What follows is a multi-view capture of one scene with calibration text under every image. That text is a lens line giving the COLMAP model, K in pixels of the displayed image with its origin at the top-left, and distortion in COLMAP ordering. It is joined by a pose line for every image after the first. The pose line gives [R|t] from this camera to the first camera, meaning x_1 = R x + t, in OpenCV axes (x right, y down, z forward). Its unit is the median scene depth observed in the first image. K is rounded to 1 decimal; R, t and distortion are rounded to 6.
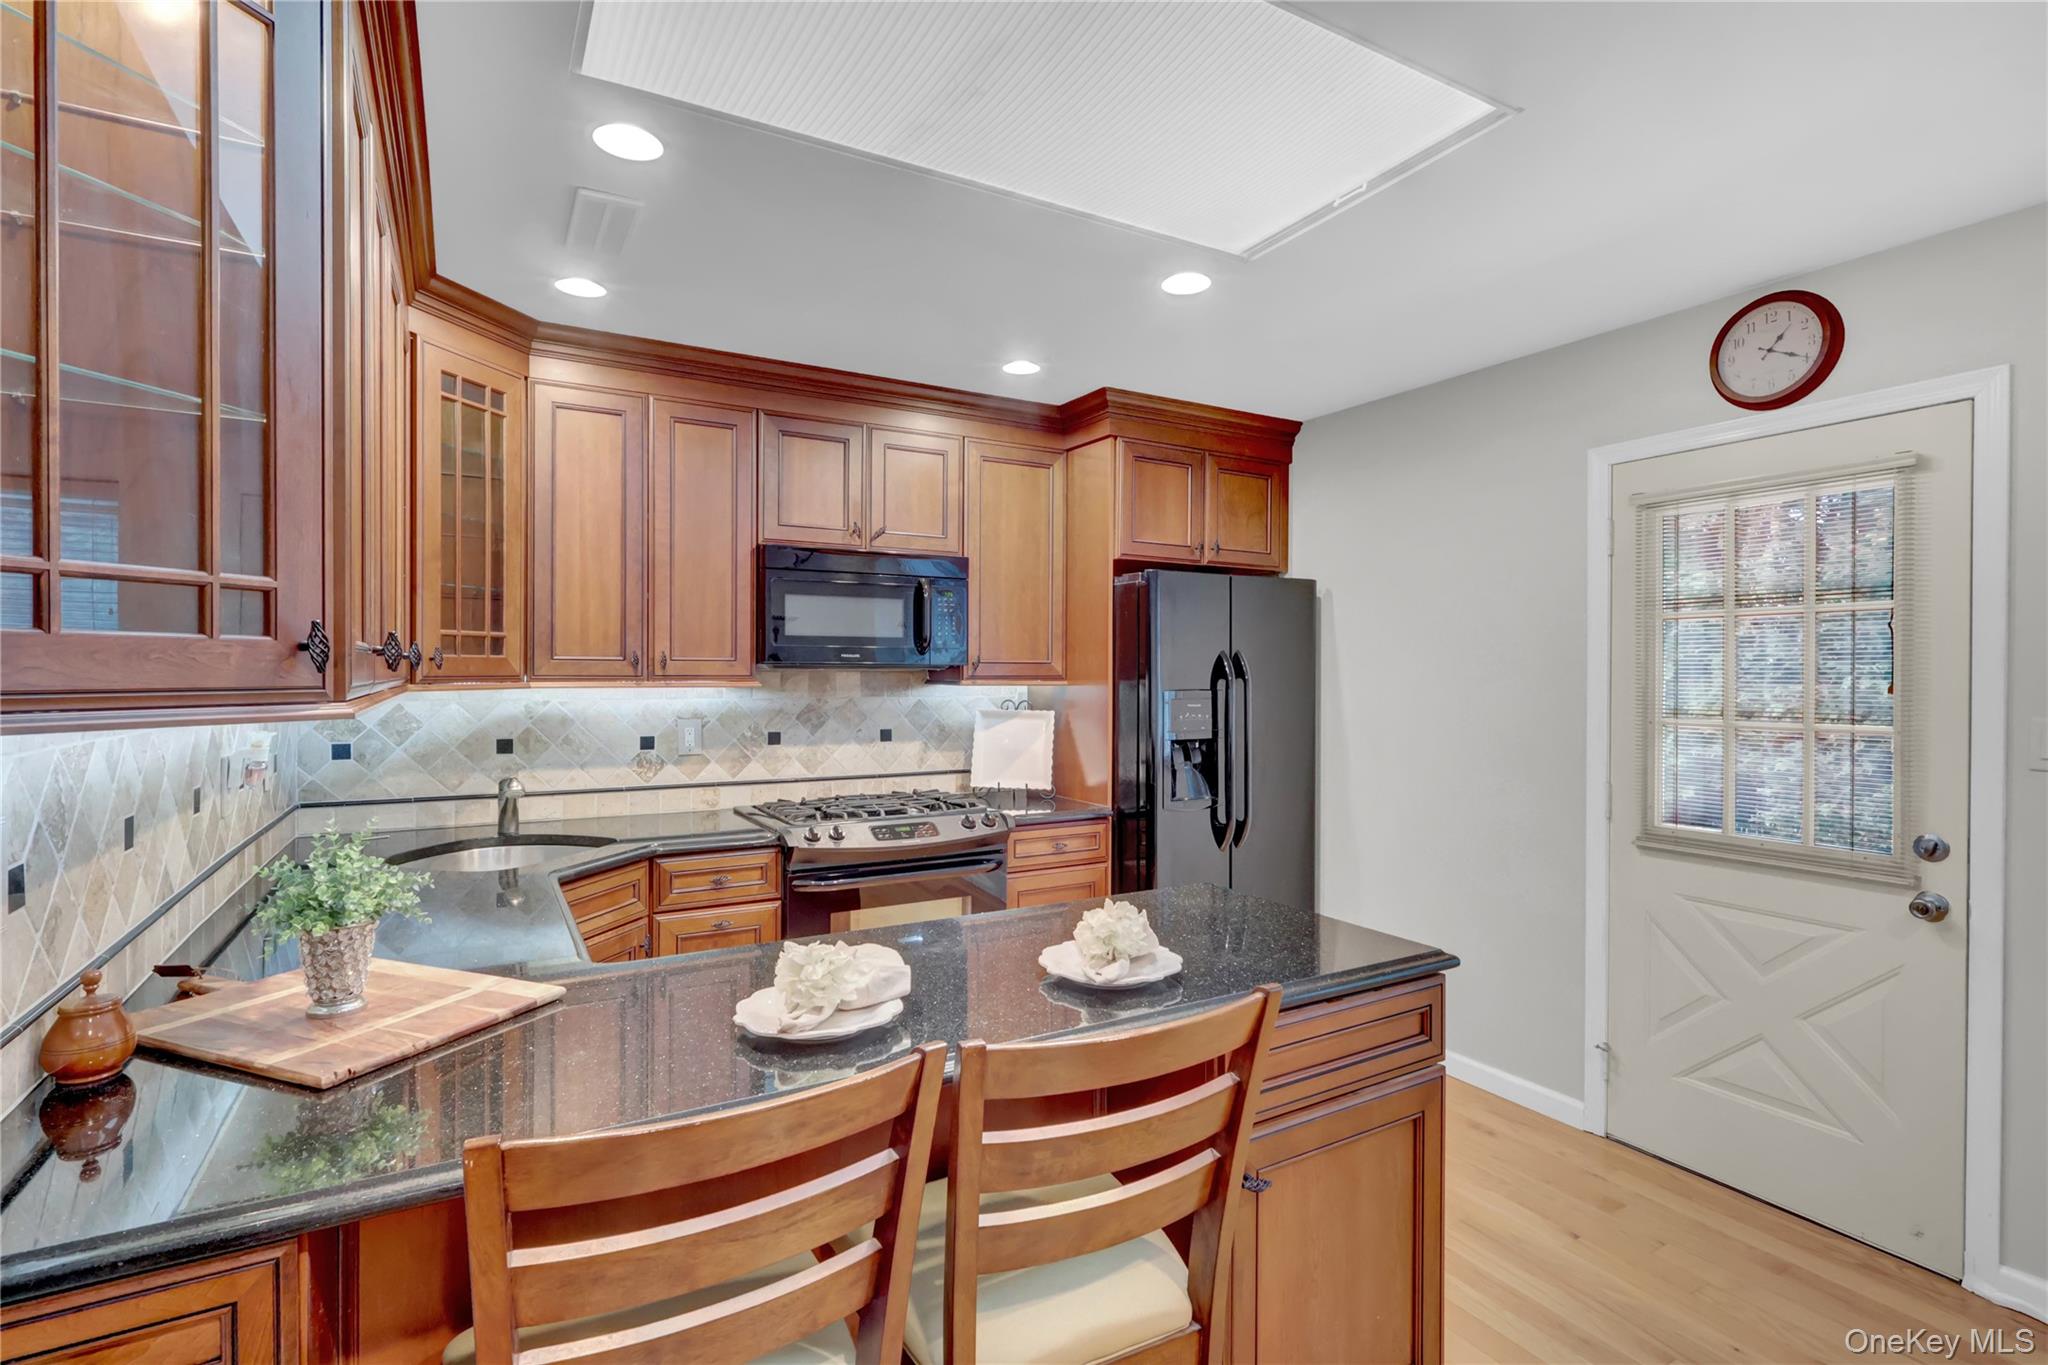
lens RADIAL K [[972.0, 0, 1003.5], [0, 972.0, 681.9], [0, 0, 1]] dist [-0.000851, -0.000577]
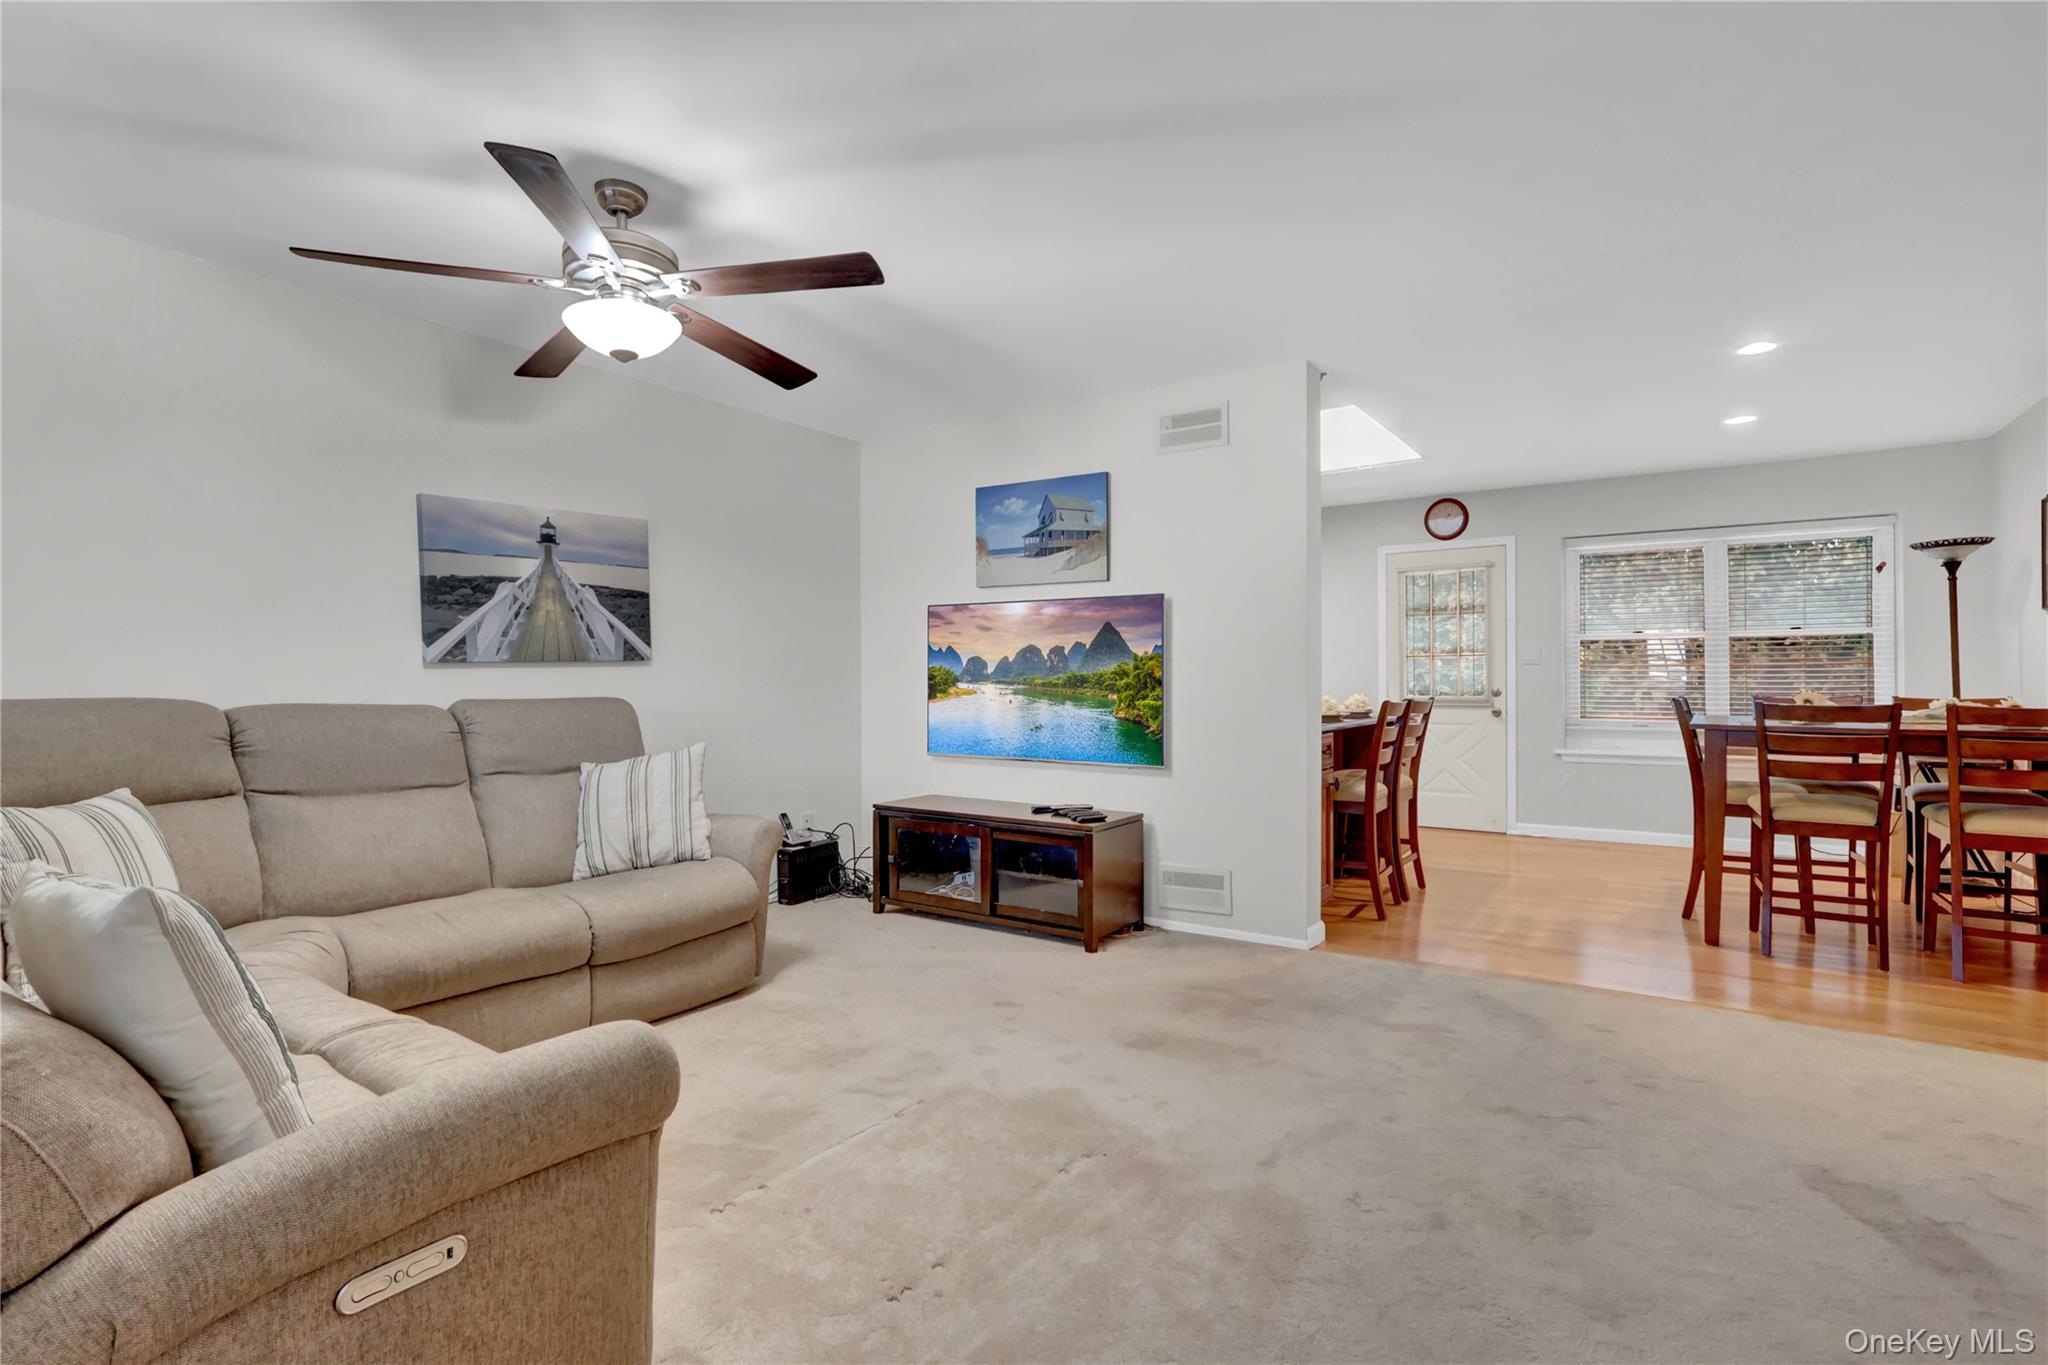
lens RADIAL K [[972.0, 0, 1048.6], [0, 972.0, 693.8], [0, 0, 1]] dist [-0.000851, -0.000577]
pose [[0.891349, -0.017346, 0.452986, -1.176492], [0.014842, 0.999849, 0.009080, 0.089273], [-0.453075, -0.001370, 0.891471, -0.756368]]
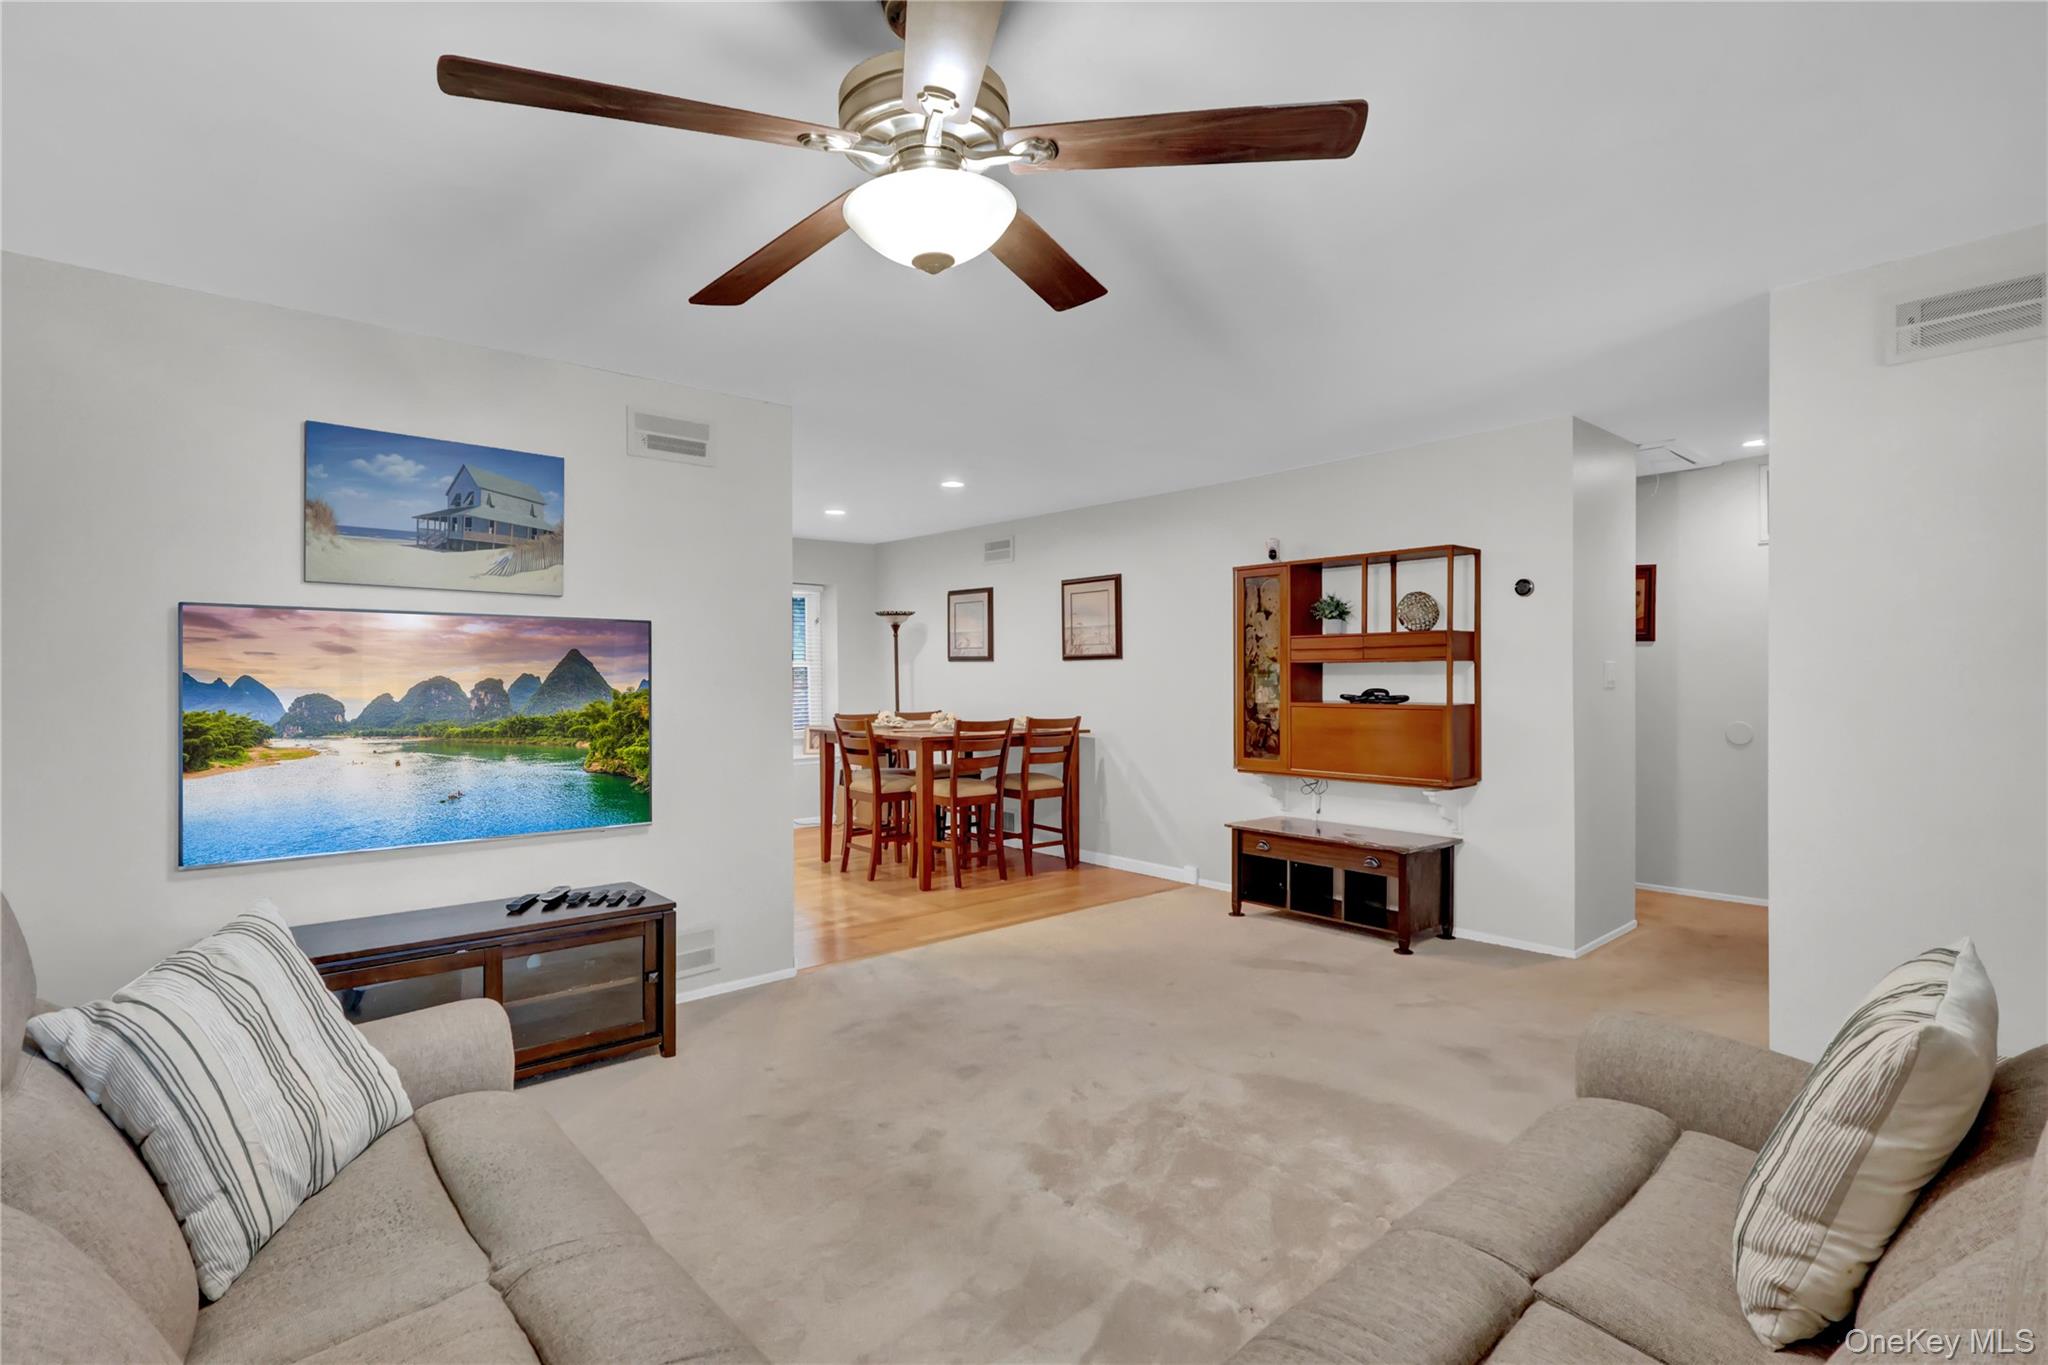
lens RADIAL K [[972.0, 0, 1017.7], [0, 972.0, 670.2], [0, 0, 1]] dist [-0.000851, -0.000577]
pose [[-0.199740, 0.003521, 0.979843, -1.624295], [0.018044, 0.999837, 0.000086, 0.033379], [-0.979683, 0.017697, -0.199771, 0.150794]]
